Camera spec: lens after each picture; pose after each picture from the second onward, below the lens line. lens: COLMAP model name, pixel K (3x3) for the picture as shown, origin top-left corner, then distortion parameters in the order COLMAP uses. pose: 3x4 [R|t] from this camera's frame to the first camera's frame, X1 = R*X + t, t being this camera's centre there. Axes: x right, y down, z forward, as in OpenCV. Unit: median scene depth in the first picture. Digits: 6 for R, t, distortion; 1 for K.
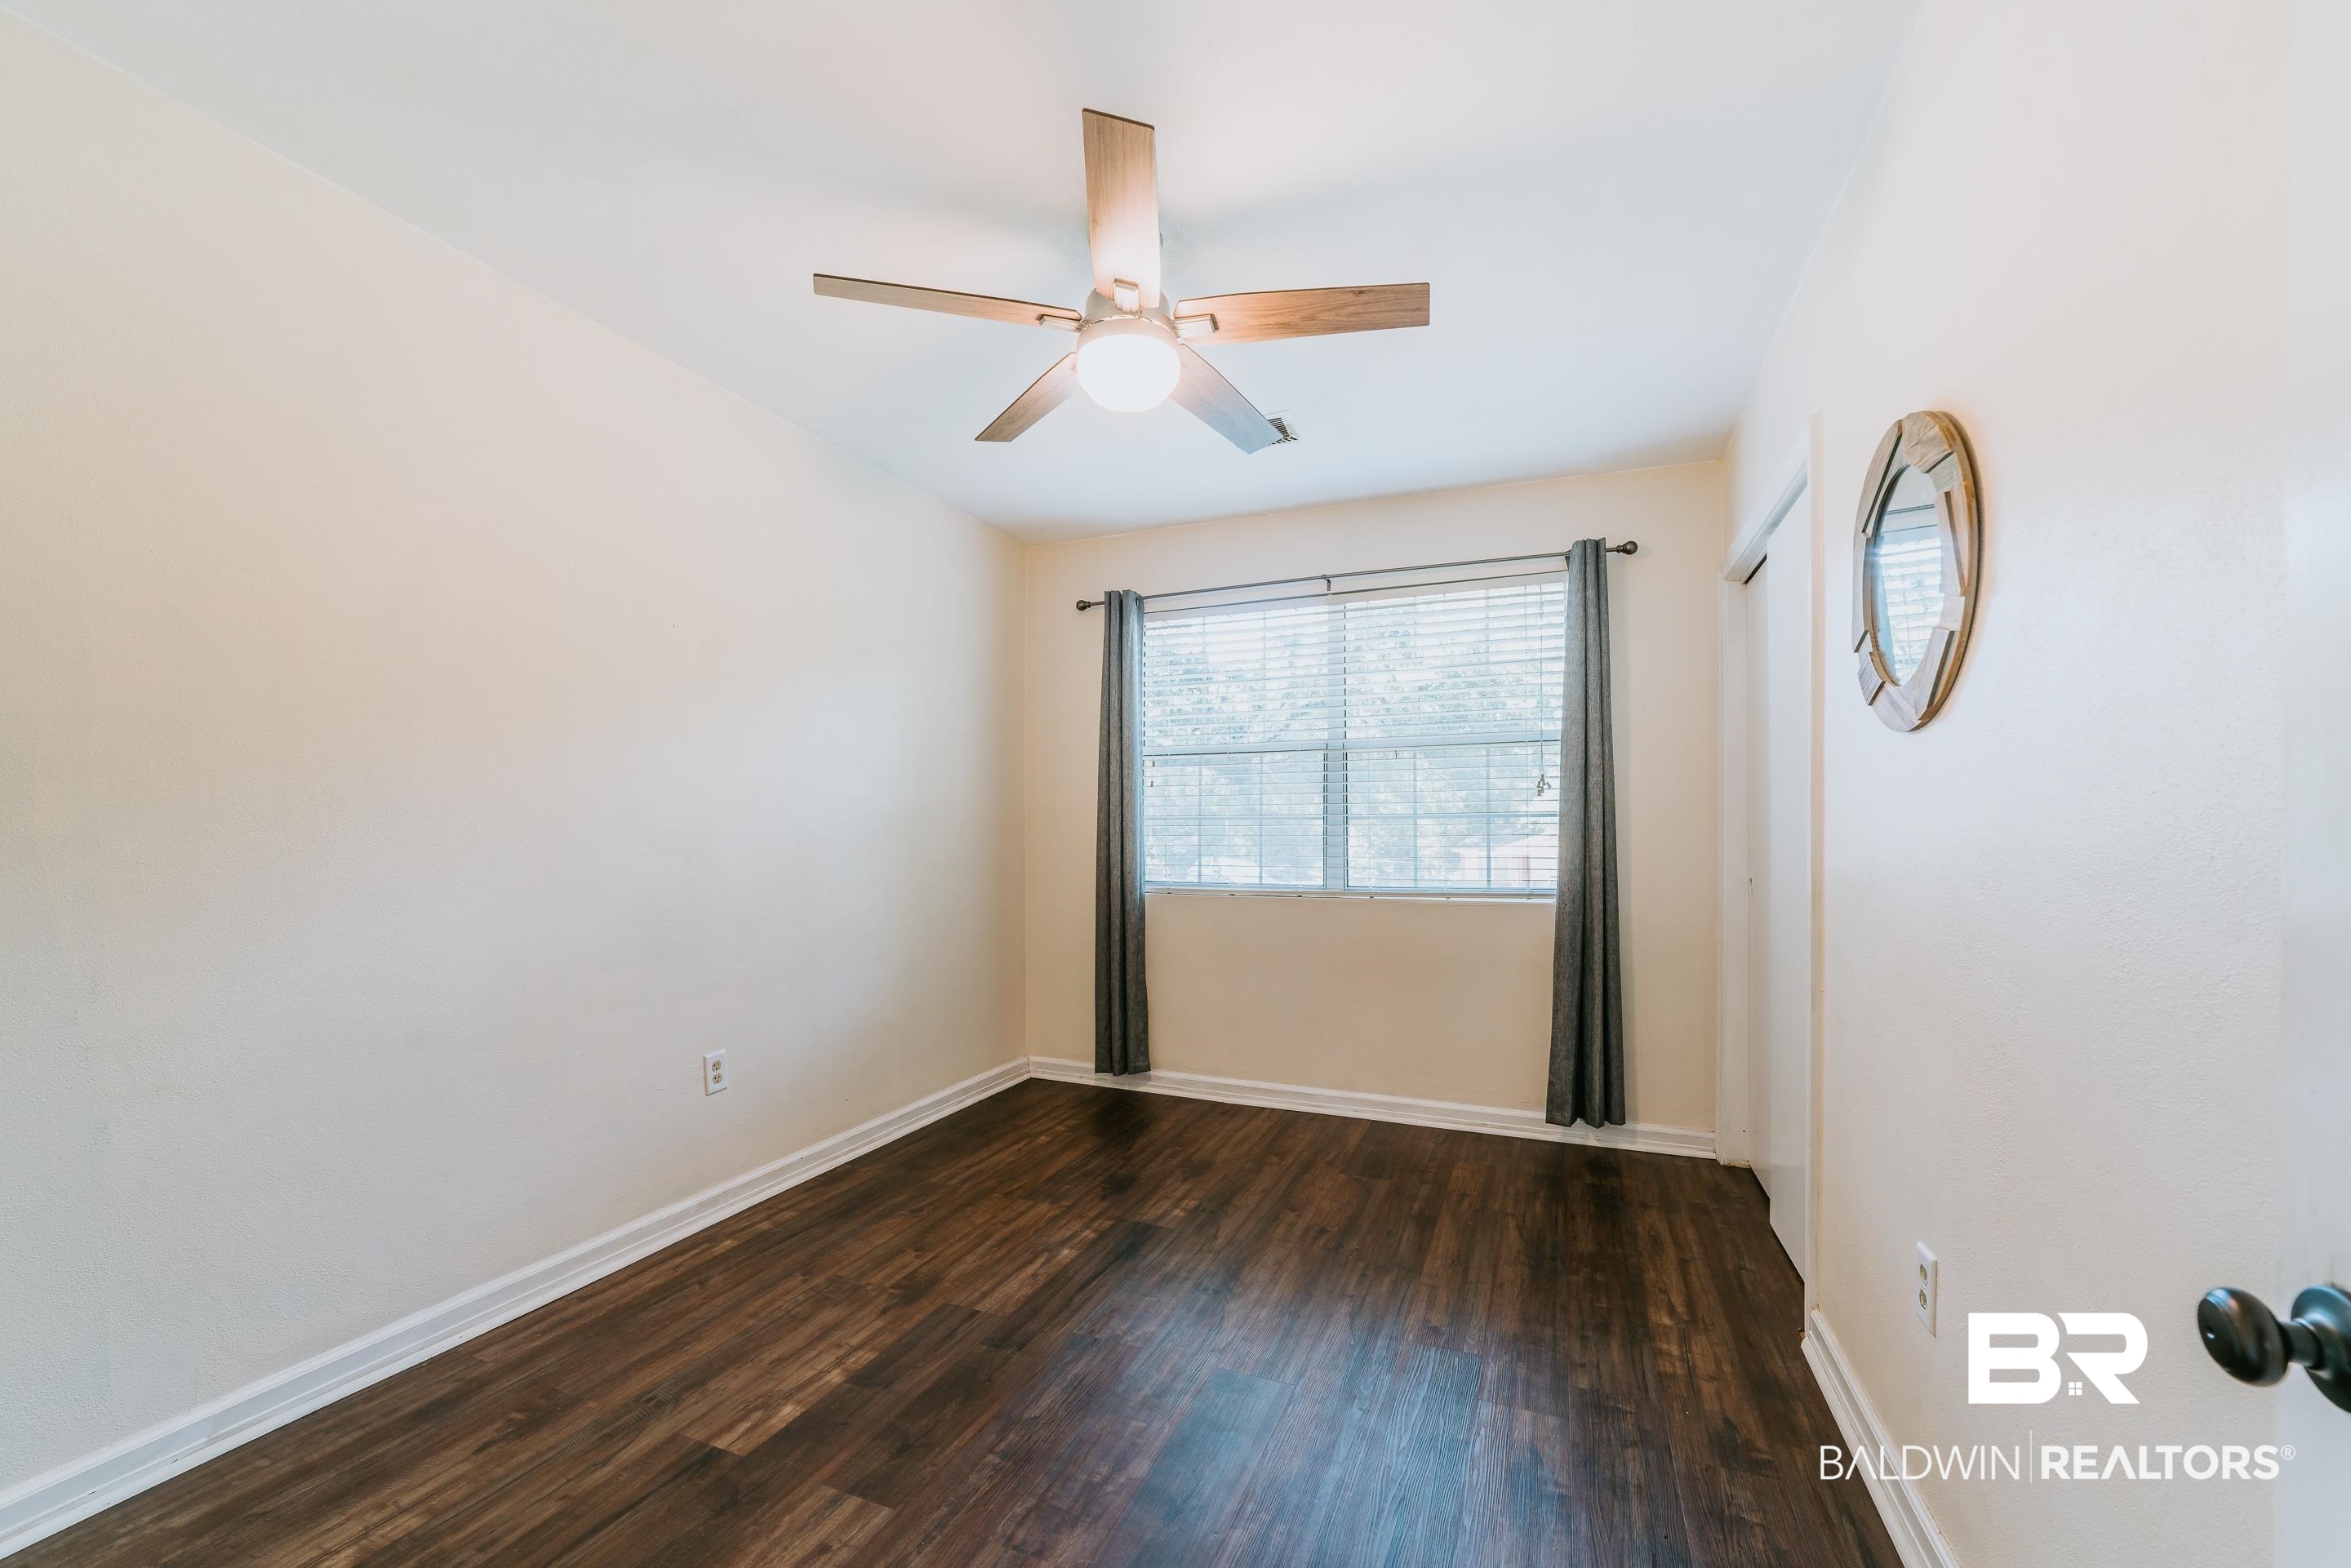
lens RADIAL K [[882.9, 0, 1175.5], [0, 882.9, 784.0], [0, 0, 1]] dist [-0.024890, -0.000071]
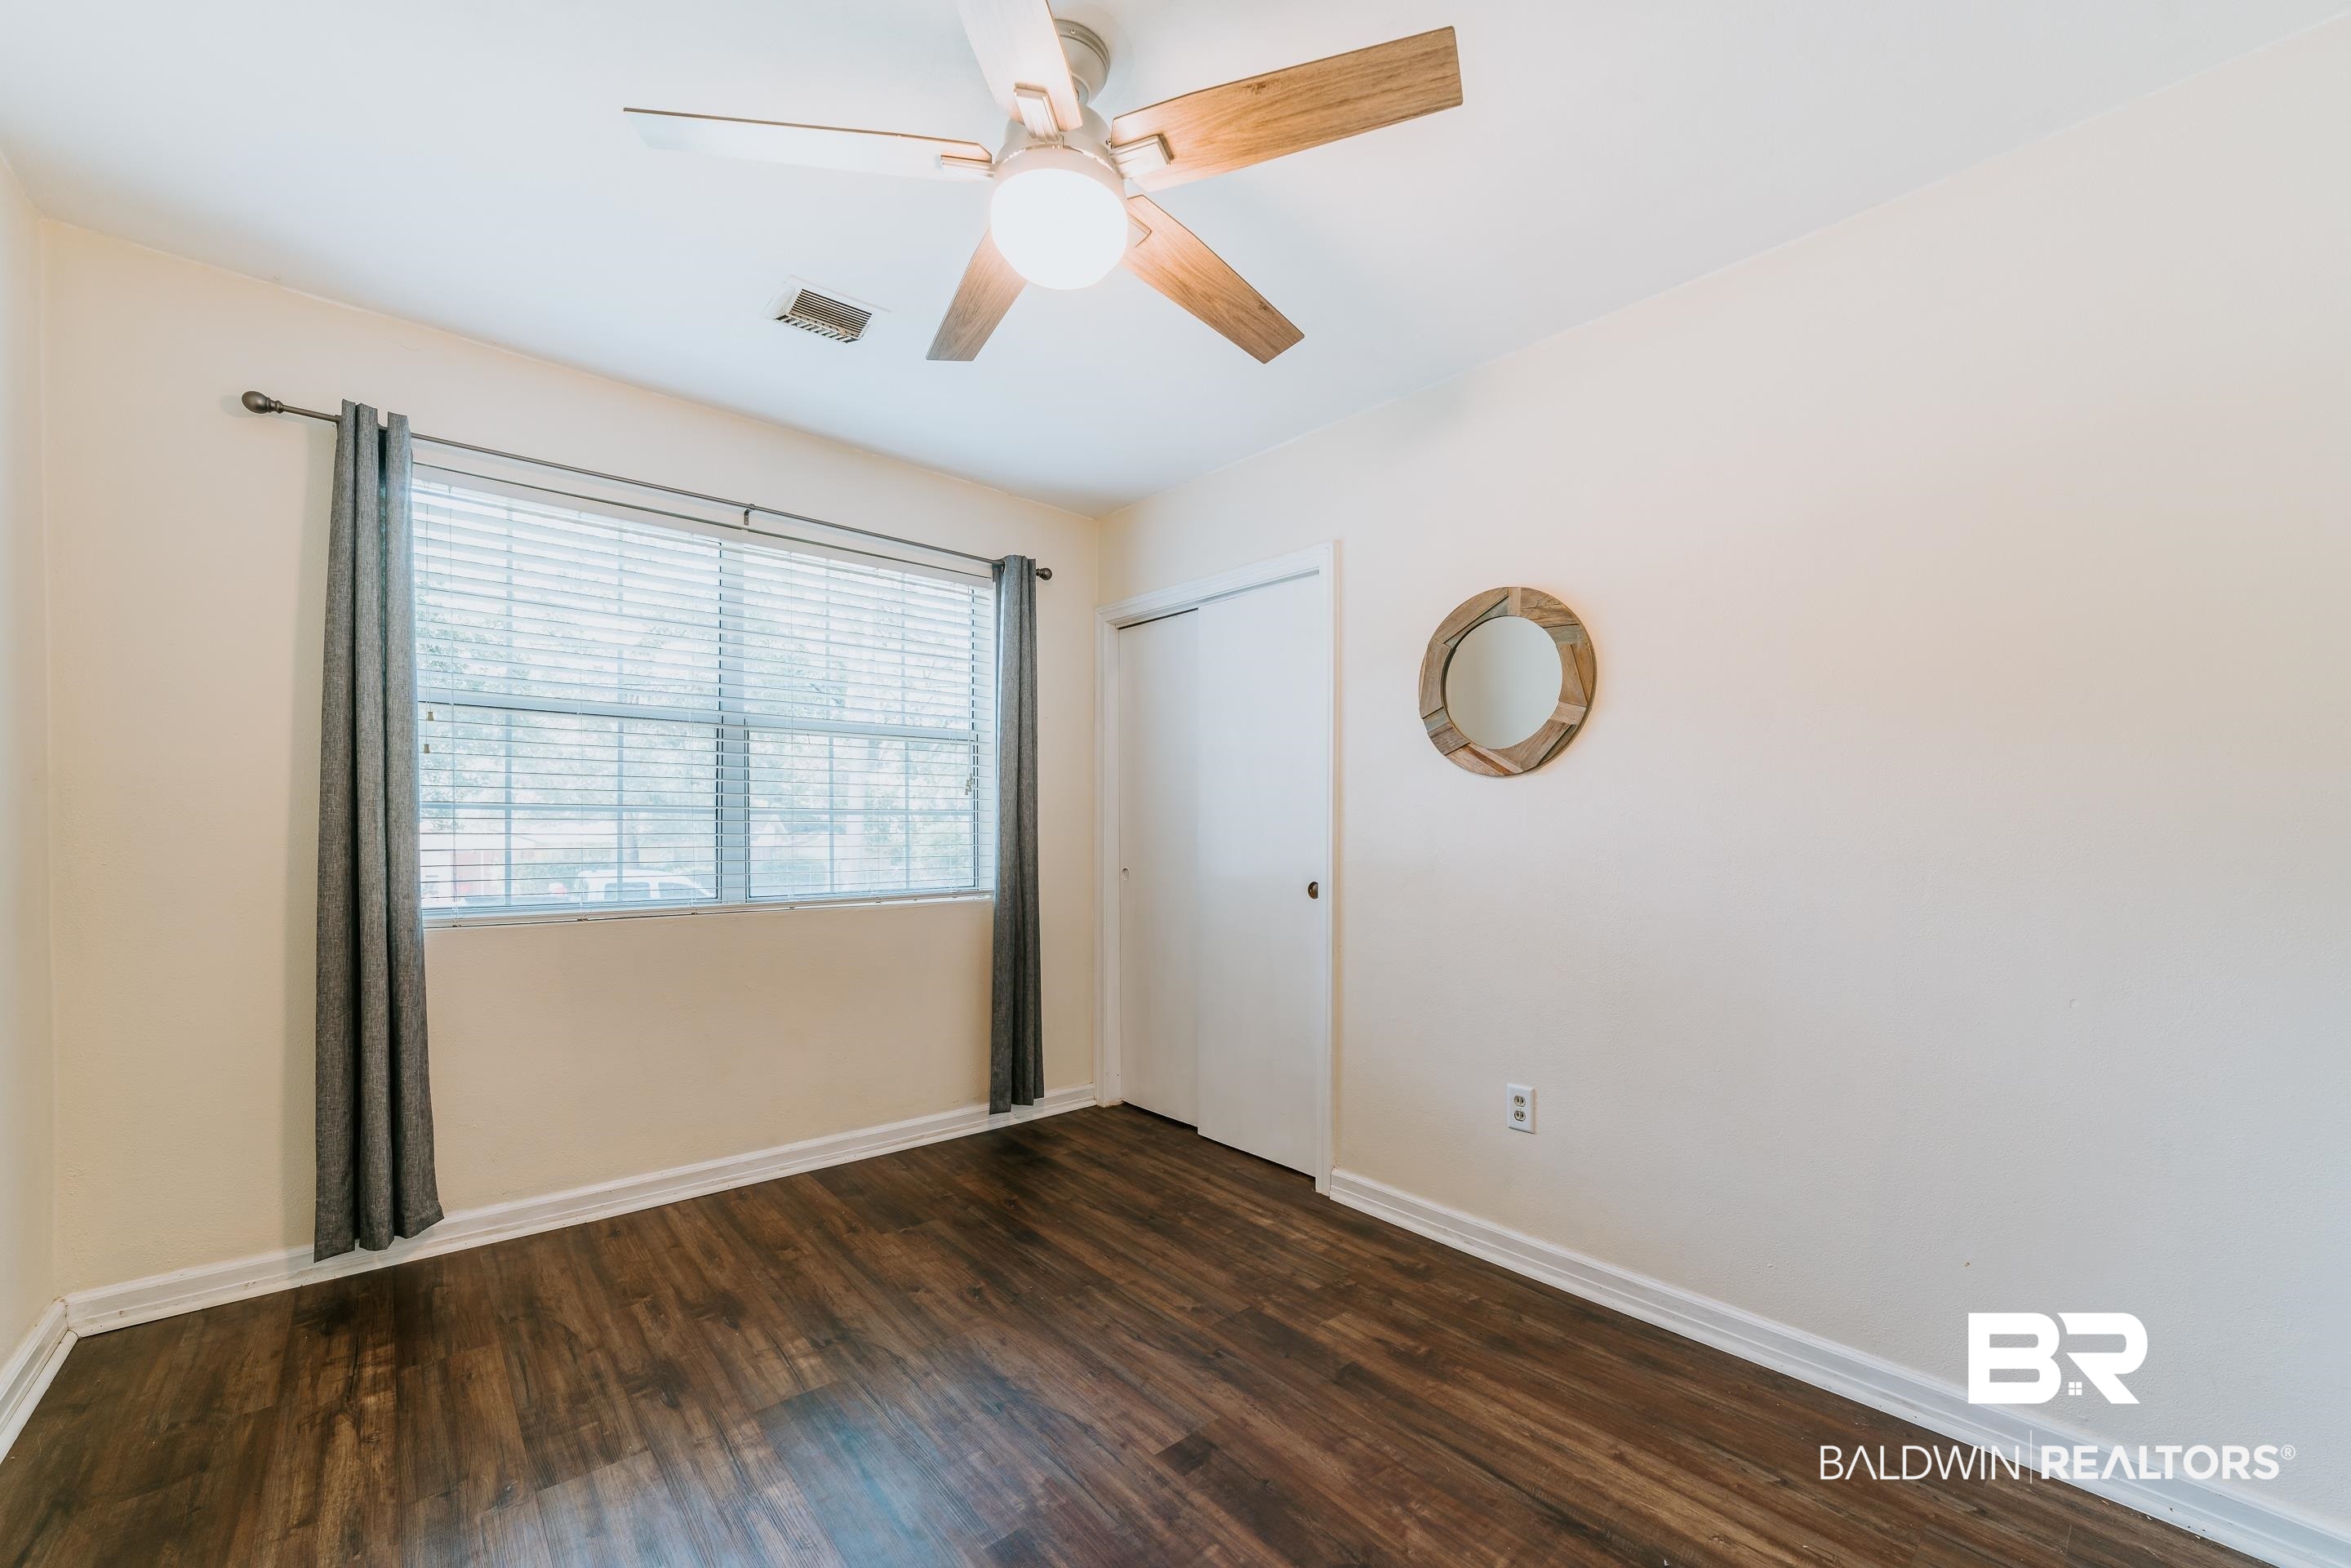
lens RADIAL K [[901.1, 0, 1177.6], [0, 901.1, 793.3], [0, 0, 1]] dist [-0.025822, 0.008948]
pose [[0.463110, 0.036915, 0.885532, -0.397339], [-0.056149, 0.998347, -0.012253, 0.010898], [-0.884521, -0.044047, 0.464417, 0.314667]]
